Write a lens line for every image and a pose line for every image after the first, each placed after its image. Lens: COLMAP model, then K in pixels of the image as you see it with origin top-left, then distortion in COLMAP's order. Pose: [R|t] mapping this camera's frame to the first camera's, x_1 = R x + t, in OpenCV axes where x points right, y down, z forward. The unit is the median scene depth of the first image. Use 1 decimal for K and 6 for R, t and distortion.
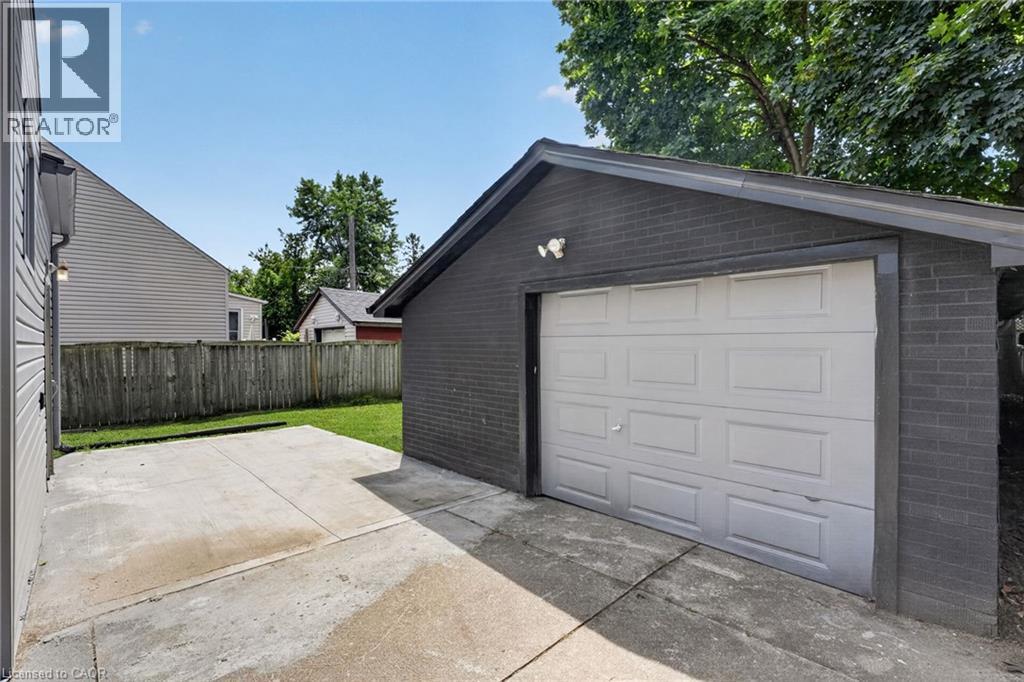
lens RADIAL K [[454.0, 0, 505.0], [0, 454.0, 340.1], [0, 0, 1]] dist [-0.022608, 0.001181]
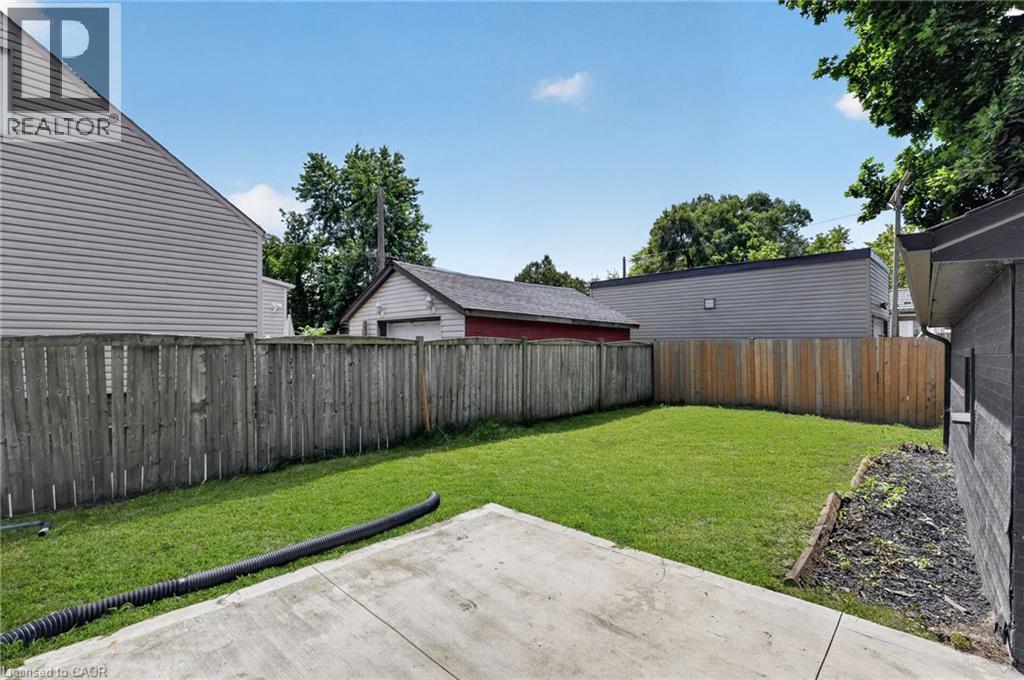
lens RADIAL K [[454.0, 0, 505.0], [0, 454.0, 339.1], [0, 0, 1]] dist [-0.022608, 0.001181]
pose [[0.999370, 0.016145, 0.031617, -0.314970], [-0.016201, 0.999868, 0.001534, 0.001020], [-0.031588, -0.002045, 0.999499, 0.361069]]
